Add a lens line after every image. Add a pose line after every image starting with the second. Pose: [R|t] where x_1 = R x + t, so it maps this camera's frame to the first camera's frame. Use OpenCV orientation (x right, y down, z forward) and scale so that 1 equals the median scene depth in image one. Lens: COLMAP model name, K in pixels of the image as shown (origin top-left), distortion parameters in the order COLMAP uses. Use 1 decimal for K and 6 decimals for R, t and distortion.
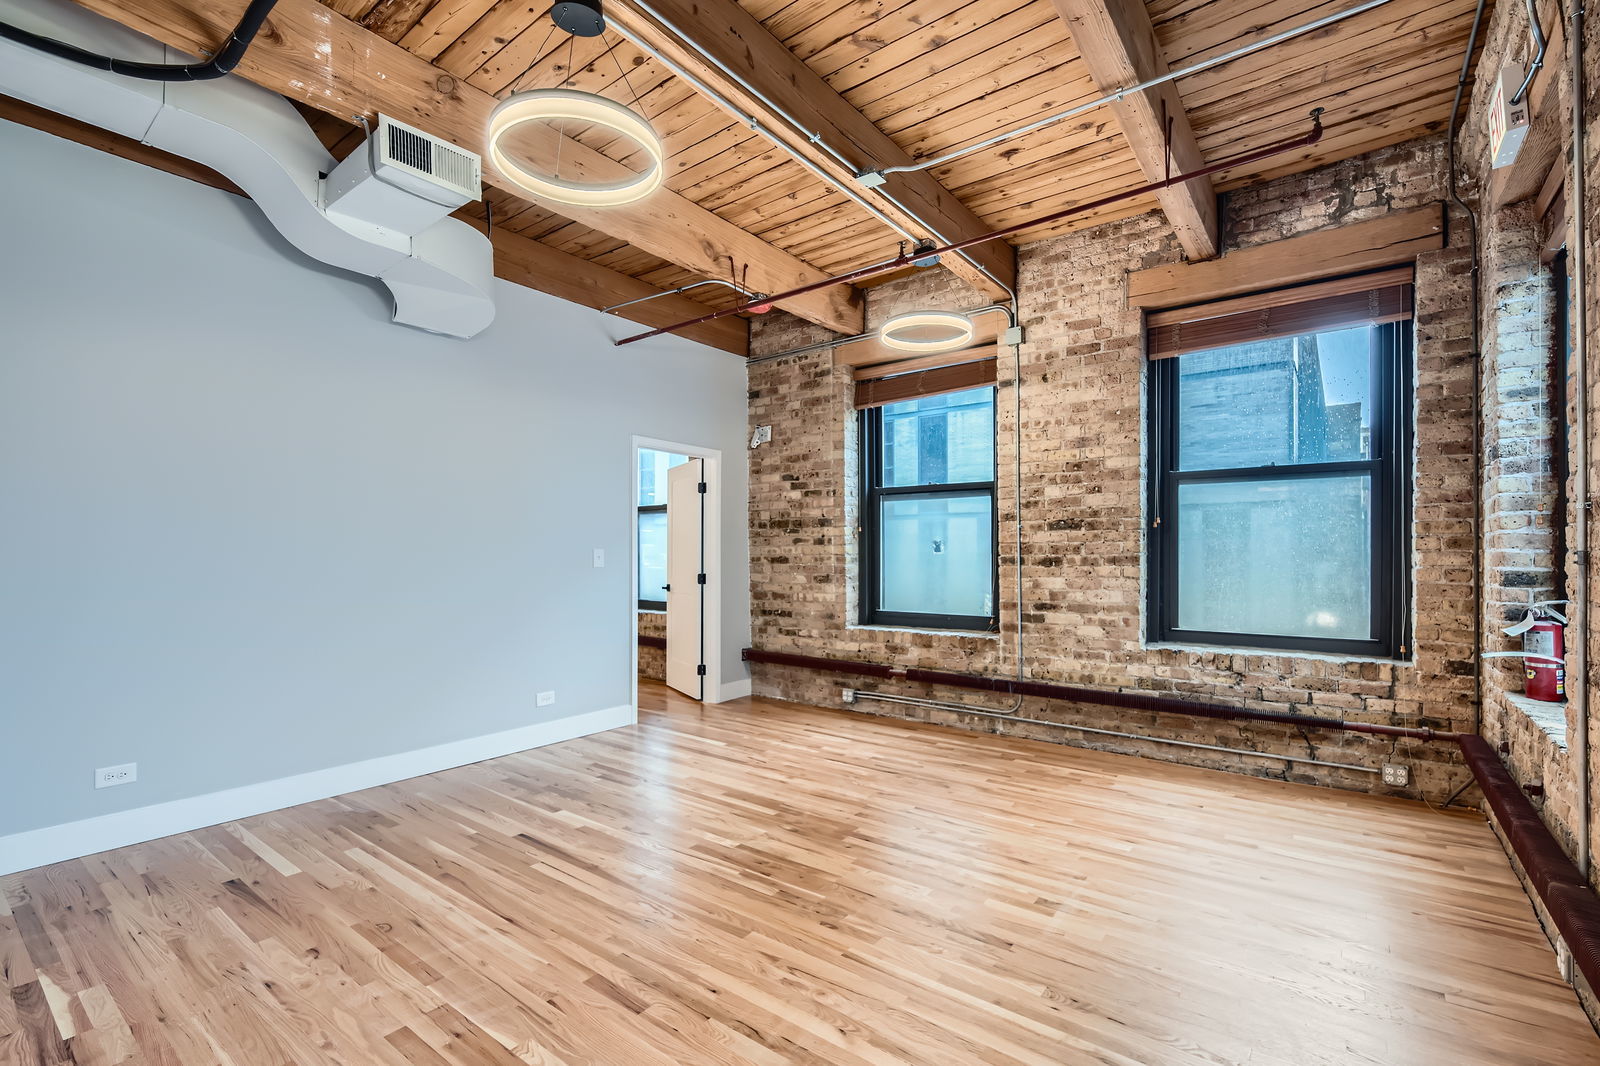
lens RADIAL K [[717.5, 0, 797.2], [0, 717.5, 551.9], [0, 0, 1]] dist [-0.000920, 0.000853]
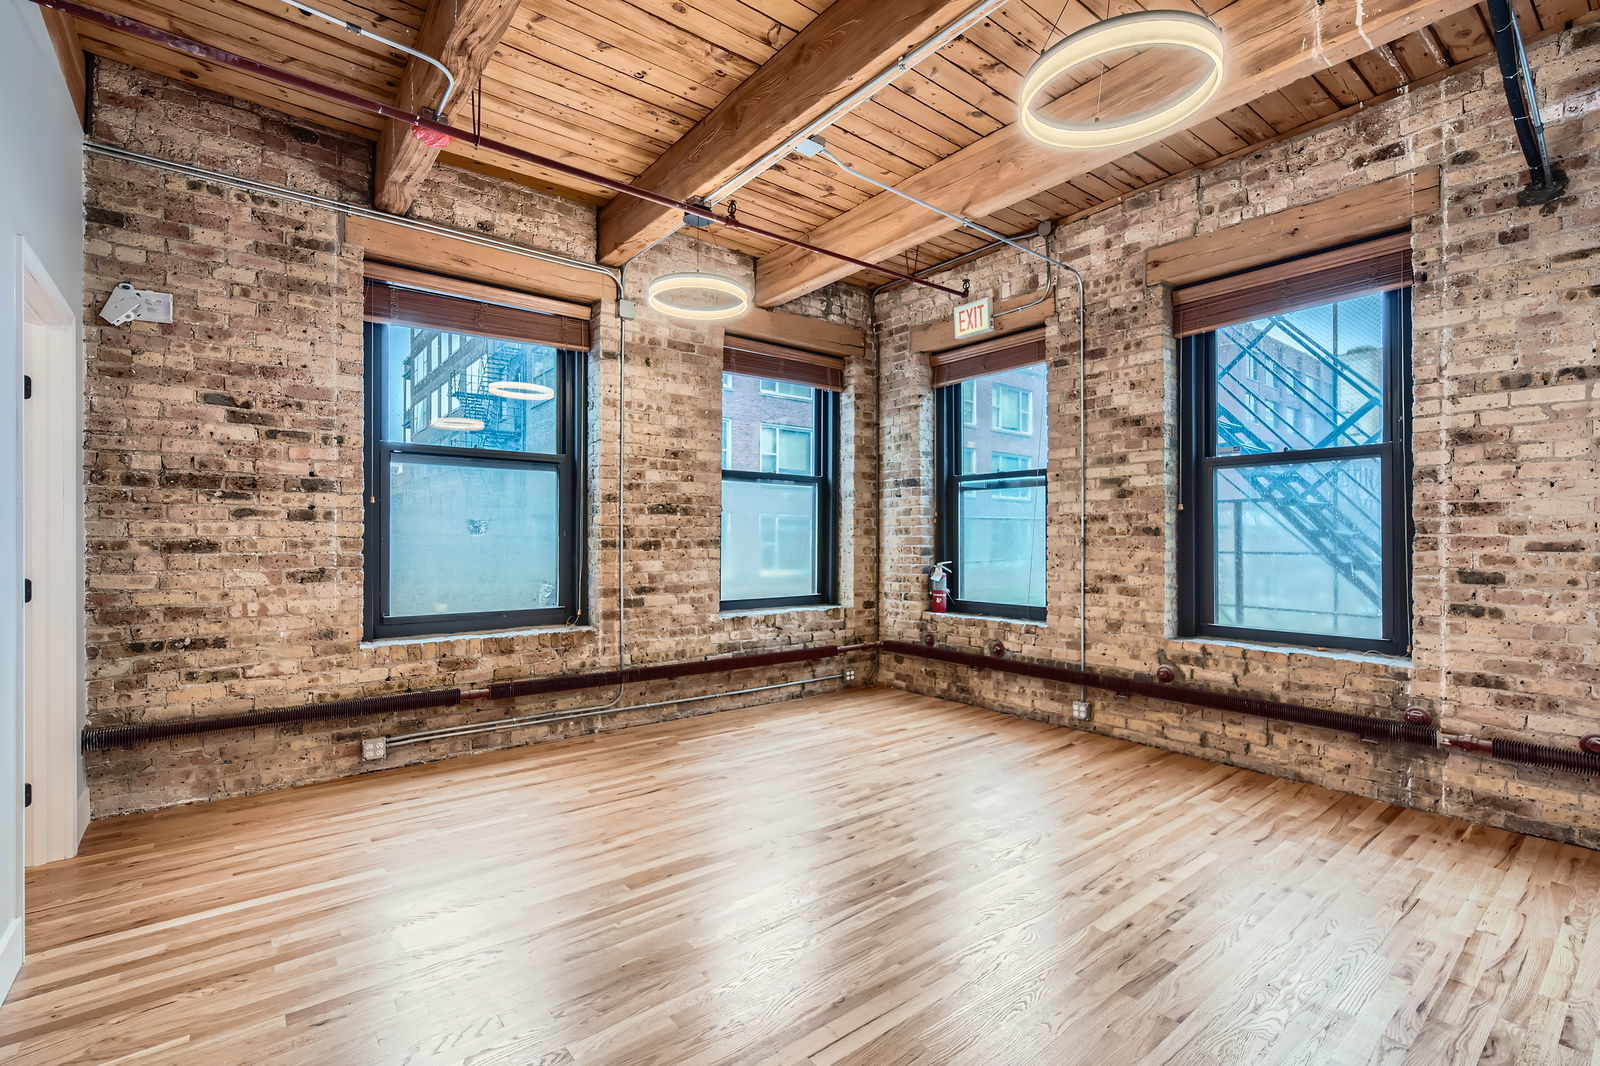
lens RADIAL K [[721.6, 0, 821.5], [0, 721.6, 539.6], [0, 0, 1]] dist [-0.011091, 0.000746]
pose [[0.225556, 0.000820, 0.974230, -0.571191], [-0.004980, 0.999988, 0.000311, 0.004424], [-0.974217, -0.004922, 0.225558, 0.526244]]
